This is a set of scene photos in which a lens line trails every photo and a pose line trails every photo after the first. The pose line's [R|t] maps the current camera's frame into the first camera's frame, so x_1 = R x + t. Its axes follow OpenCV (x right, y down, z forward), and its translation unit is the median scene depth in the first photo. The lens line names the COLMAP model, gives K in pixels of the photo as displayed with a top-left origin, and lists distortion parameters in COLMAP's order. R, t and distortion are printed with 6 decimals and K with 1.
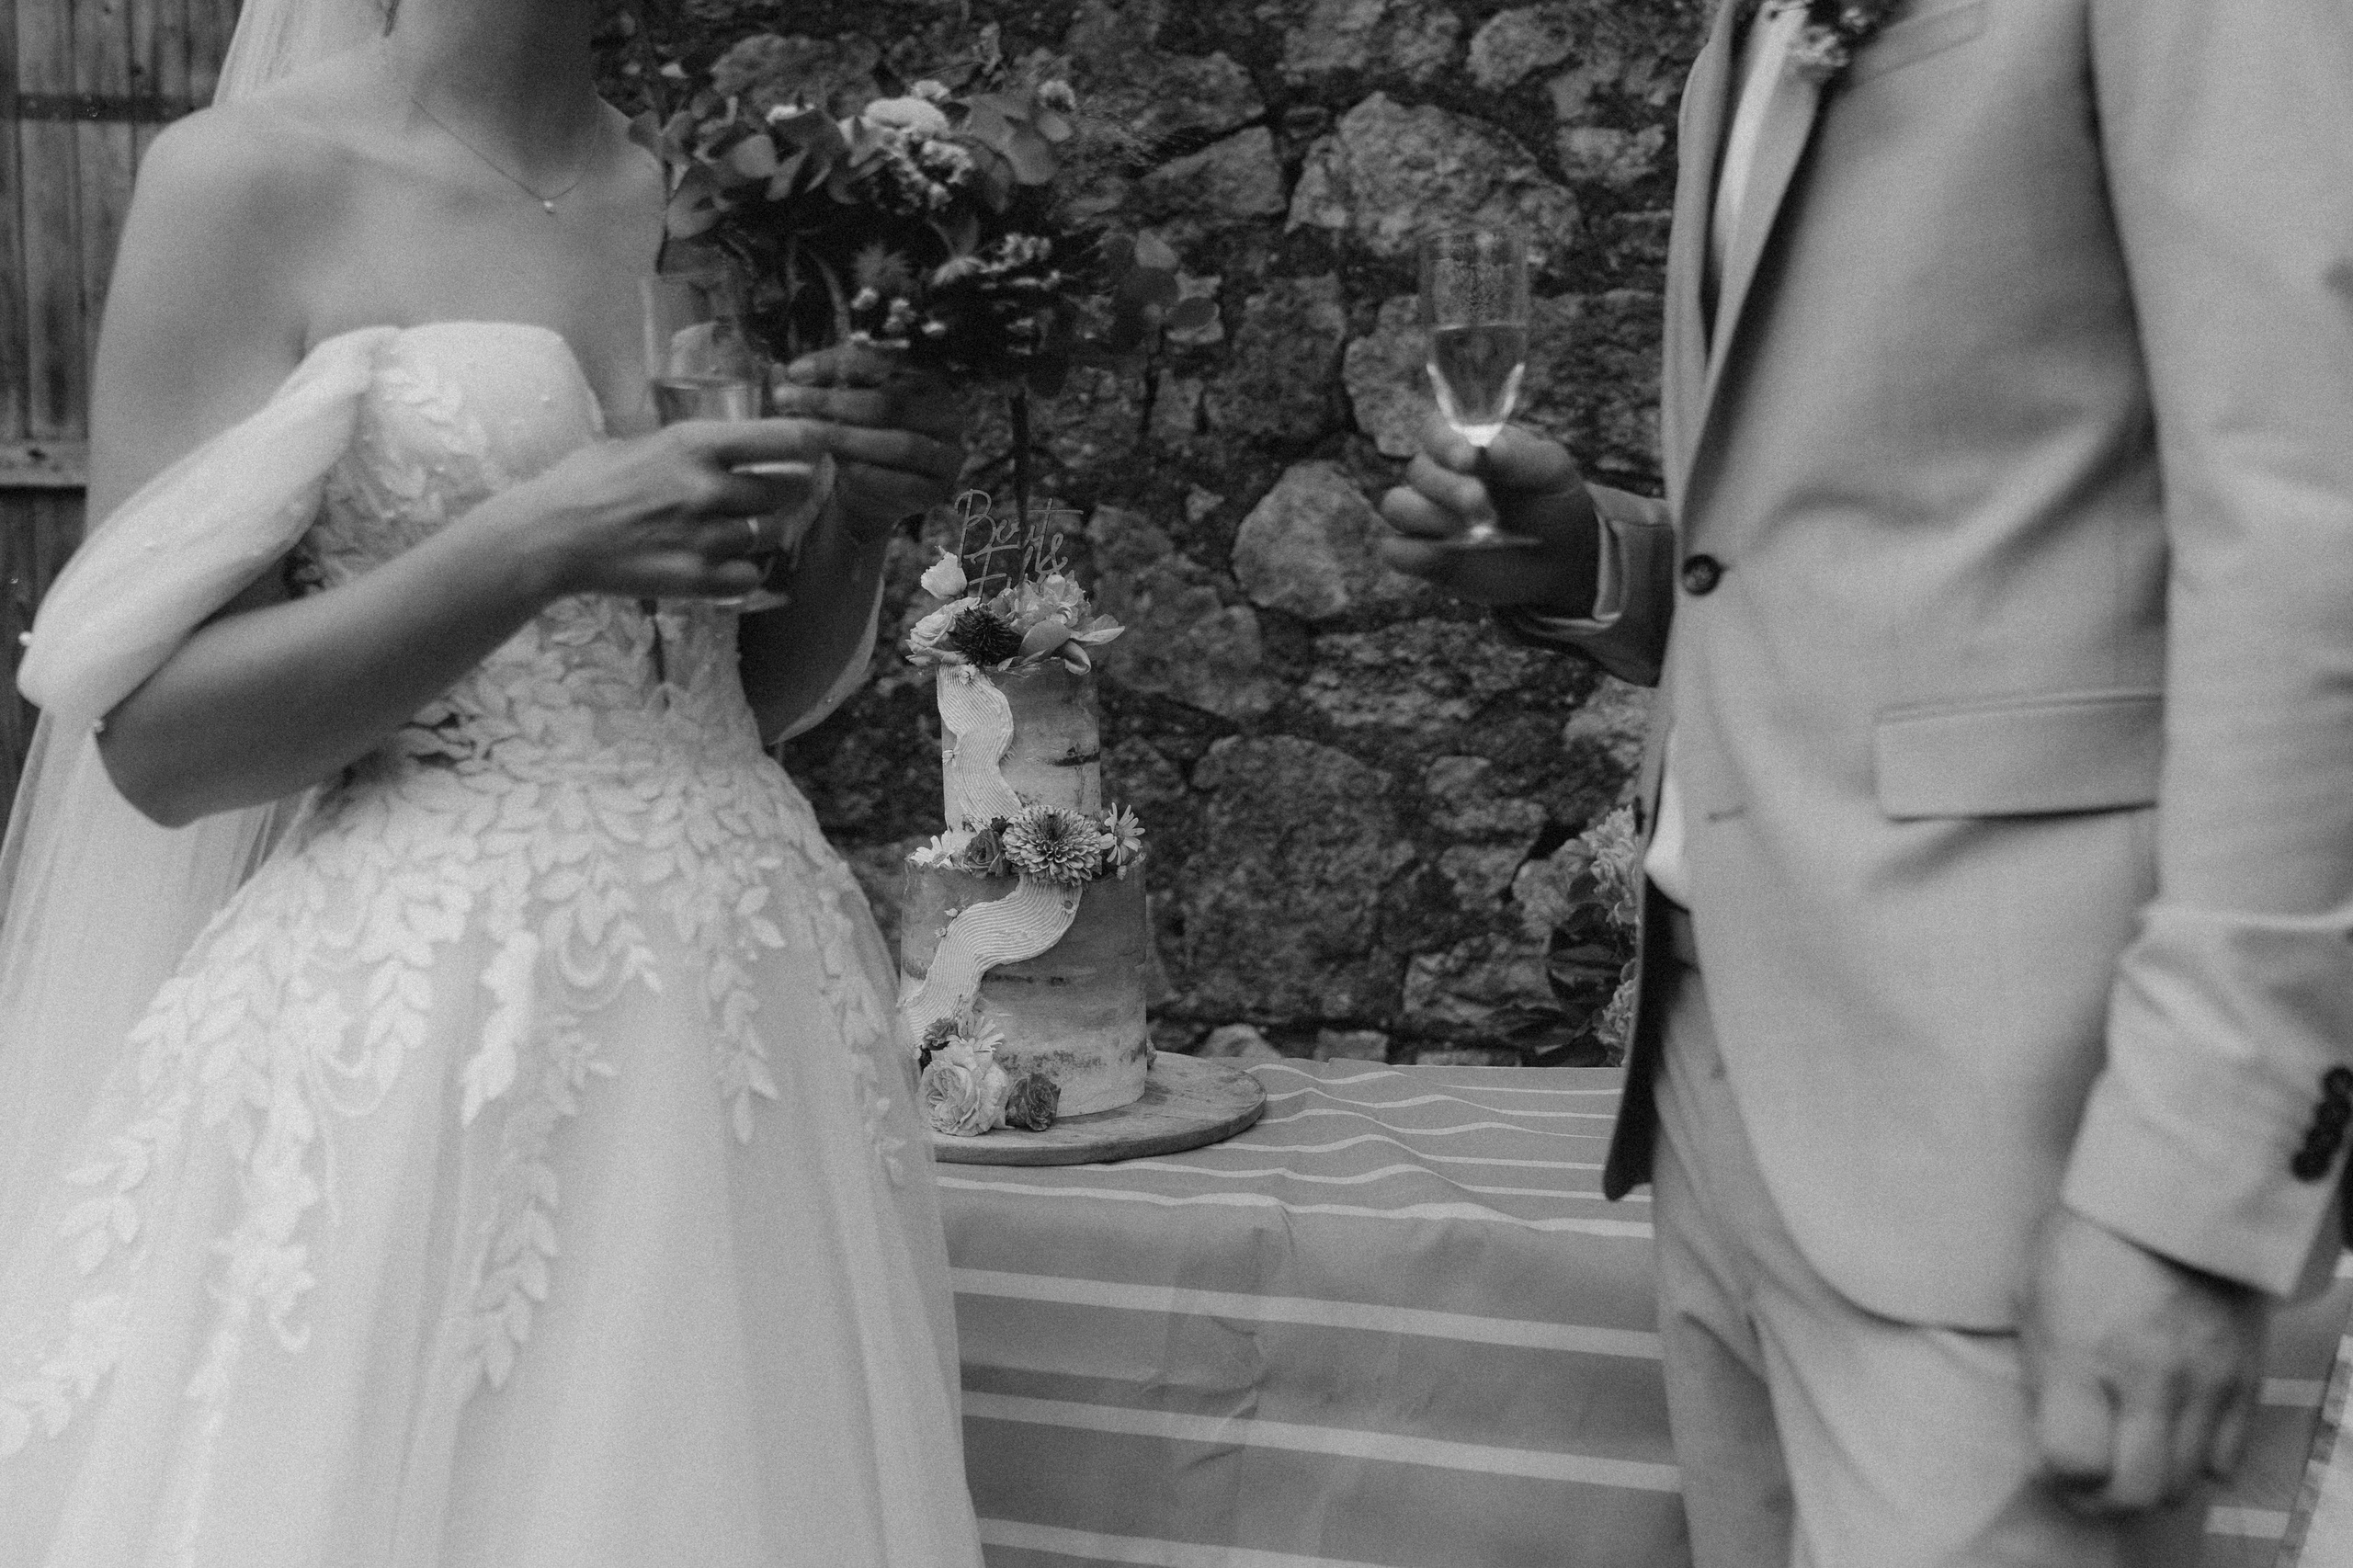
lens RADIAL K [[2591.5, 0, 988.1], [0, 2591.5, 679.8], [0, 0, 1]] dist [-0.001067, -0.007498]
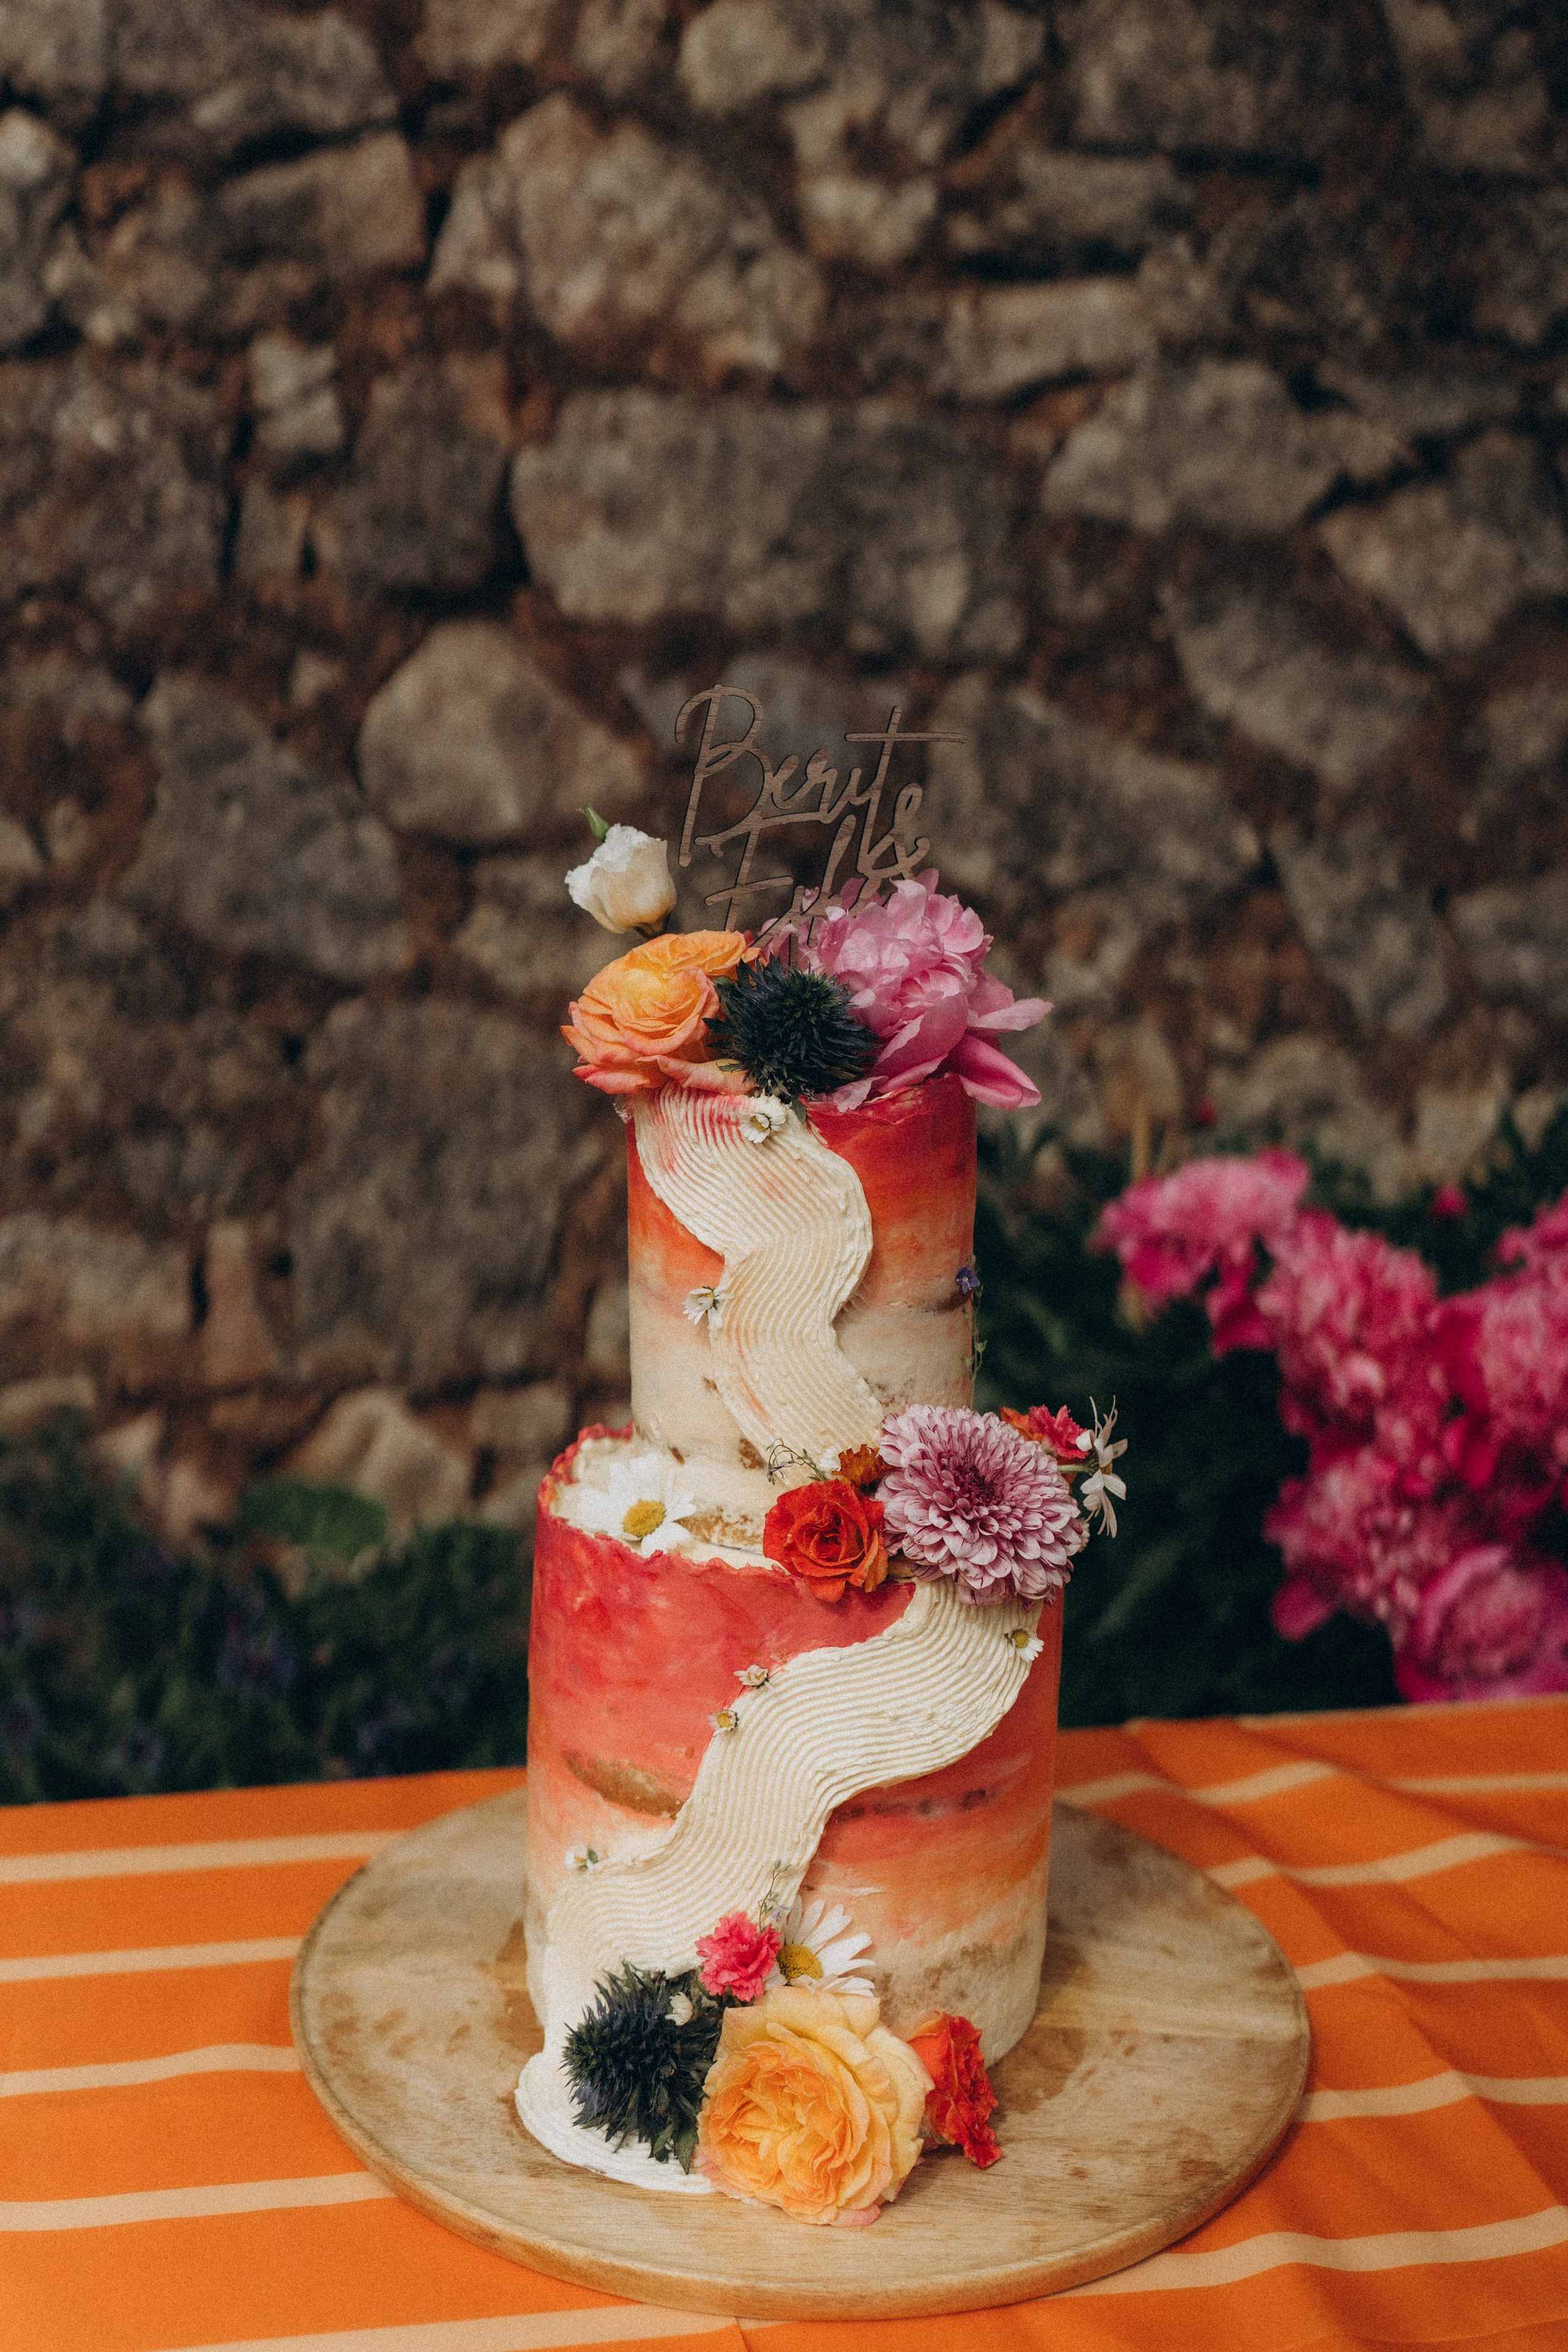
lens RADIAL K [[2532.0, 0, 778.7], [0, 2532.0, 1084.2], [0, 0, 1]] dist [0.017749, 0.019391]
pose [[0.913217, -0.043568, 0.405138, -0.087852], [0.004320, 0.995247, 0.097288, -0.024449], [-0.407451, -0.087095, 0.909064, 0.311123]]
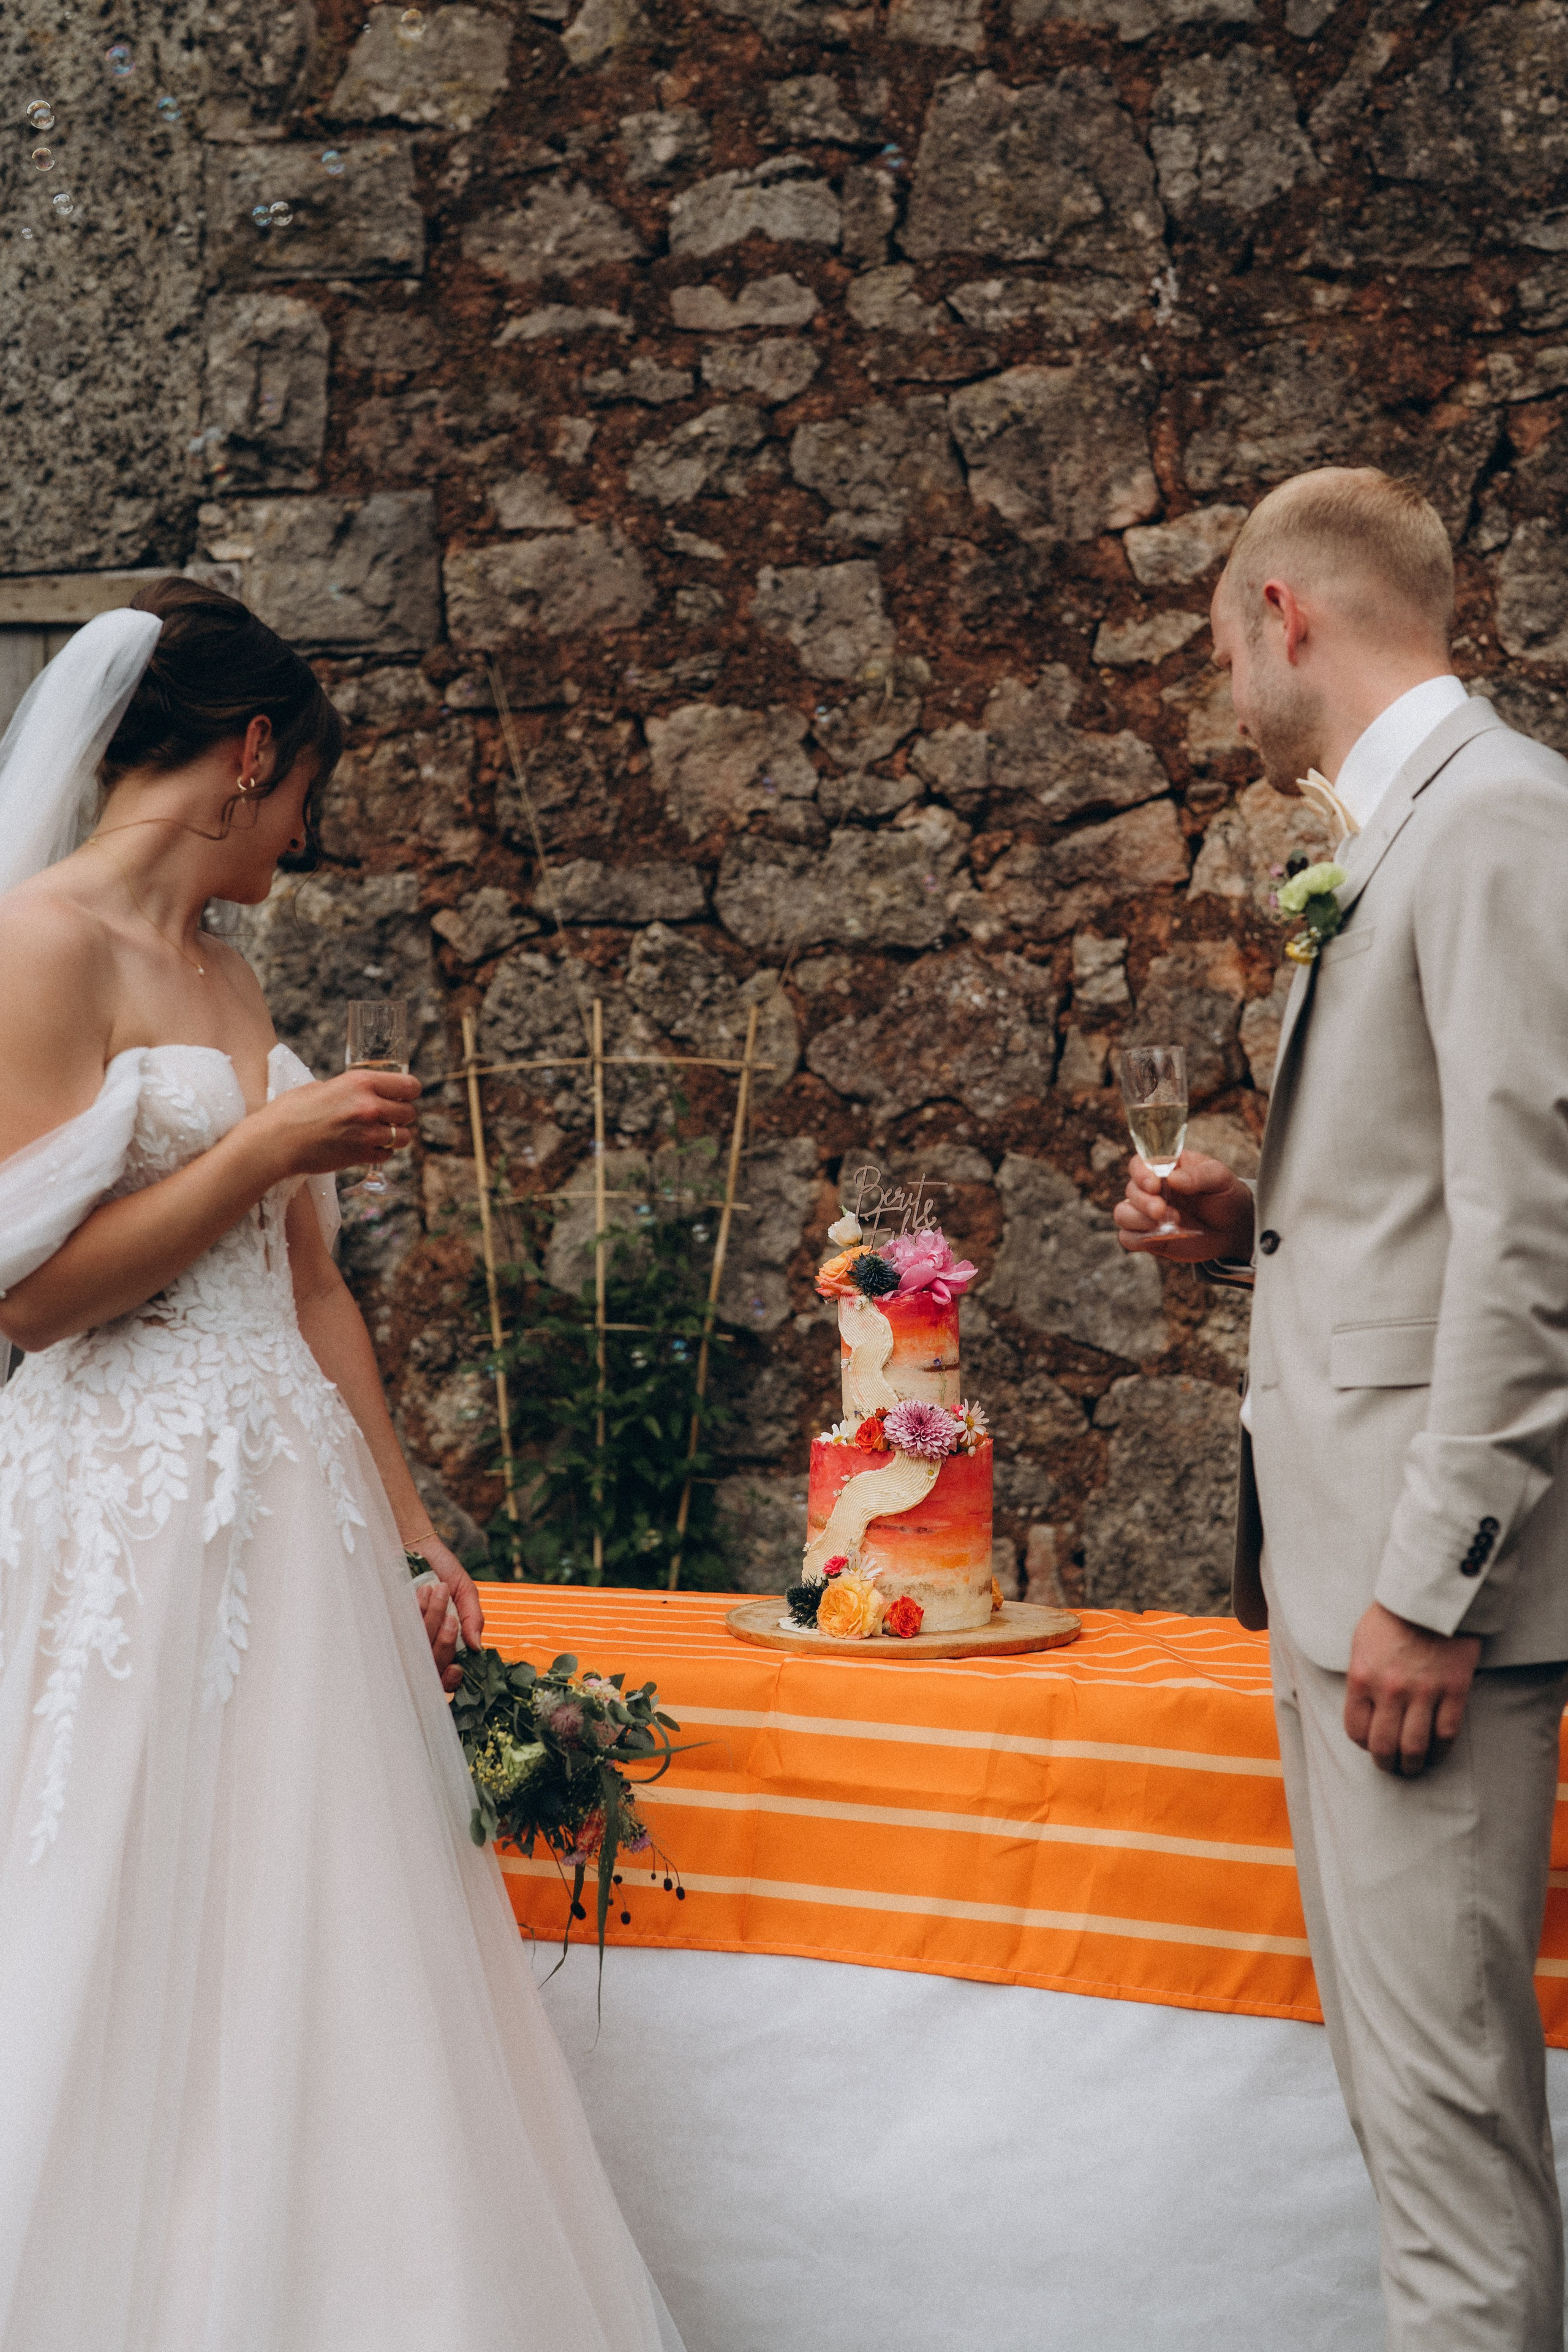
lens RADIAL K [[3447.8, 0, 790.0], [0, 3447.8, 1125.7], [0, 0, 1]] dist [-0.009771, 0.164065]
pose [[0.998829, 0.015623, -0.045789, 0.018363], [-0.018367, 0.998021, -0.060134, 0.007415], [0.044759, 0.060905, 0.997140, -0.406416]]
